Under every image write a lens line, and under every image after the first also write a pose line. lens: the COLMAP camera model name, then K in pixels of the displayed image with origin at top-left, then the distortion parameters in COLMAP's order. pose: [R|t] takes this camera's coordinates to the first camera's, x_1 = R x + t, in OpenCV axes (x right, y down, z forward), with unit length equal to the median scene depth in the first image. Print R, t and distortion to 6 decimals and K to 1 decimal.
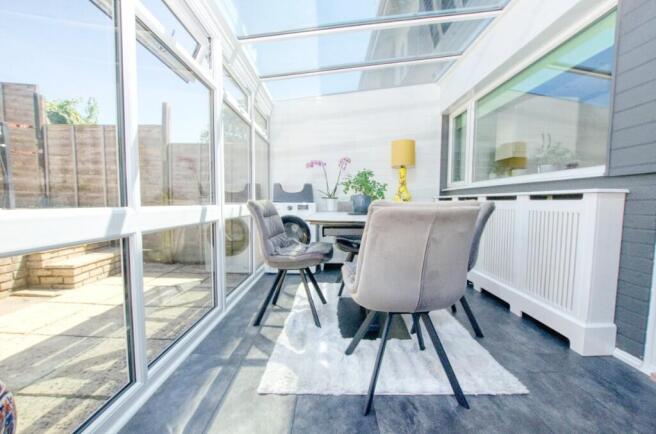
lens RADIAL K [[287.2, 0, 331.6], [0, 287.2, 222.6], [0, 0, 1]] dist [-0.034135, 0.005434]
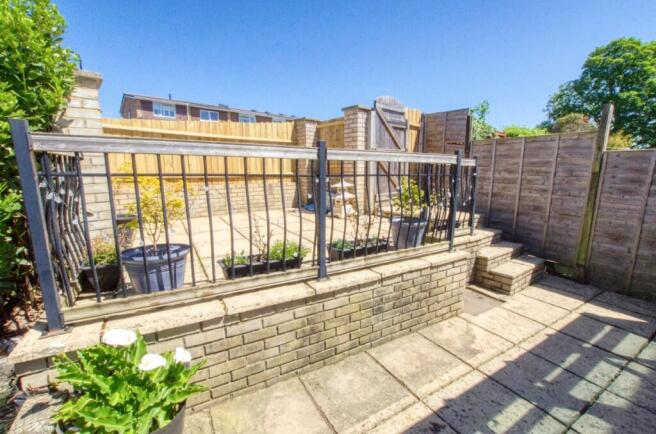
lens RADIAL K [[287.2, 0, 332.7], [0, 287.2, 223.4], [0, 0, 1]] dist [-0.034135, 0.005434]
pose [[0.505770, 0.140438, -0.851160, -0.260402], [-0.058214, 0.989967, 0.128749, -0.135392], [0.860702, -0.015568, 0.508872, -0.185707]]
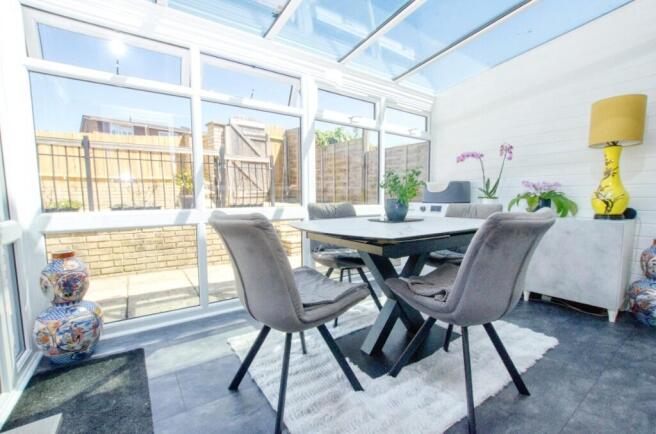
lens RADIAL K [[287.2, 0, 326.4], [0, 287.2, 219.4], [0, 0, 1]] dist [-0.034135, 0.005434]
pose [[0.564652, 0.059371, -0.823191, 0.395844], [-0.050658, 0.998022, 0.037233, -0.032026], [0.823773, 0.020677, 0.566543, 0.196120]]
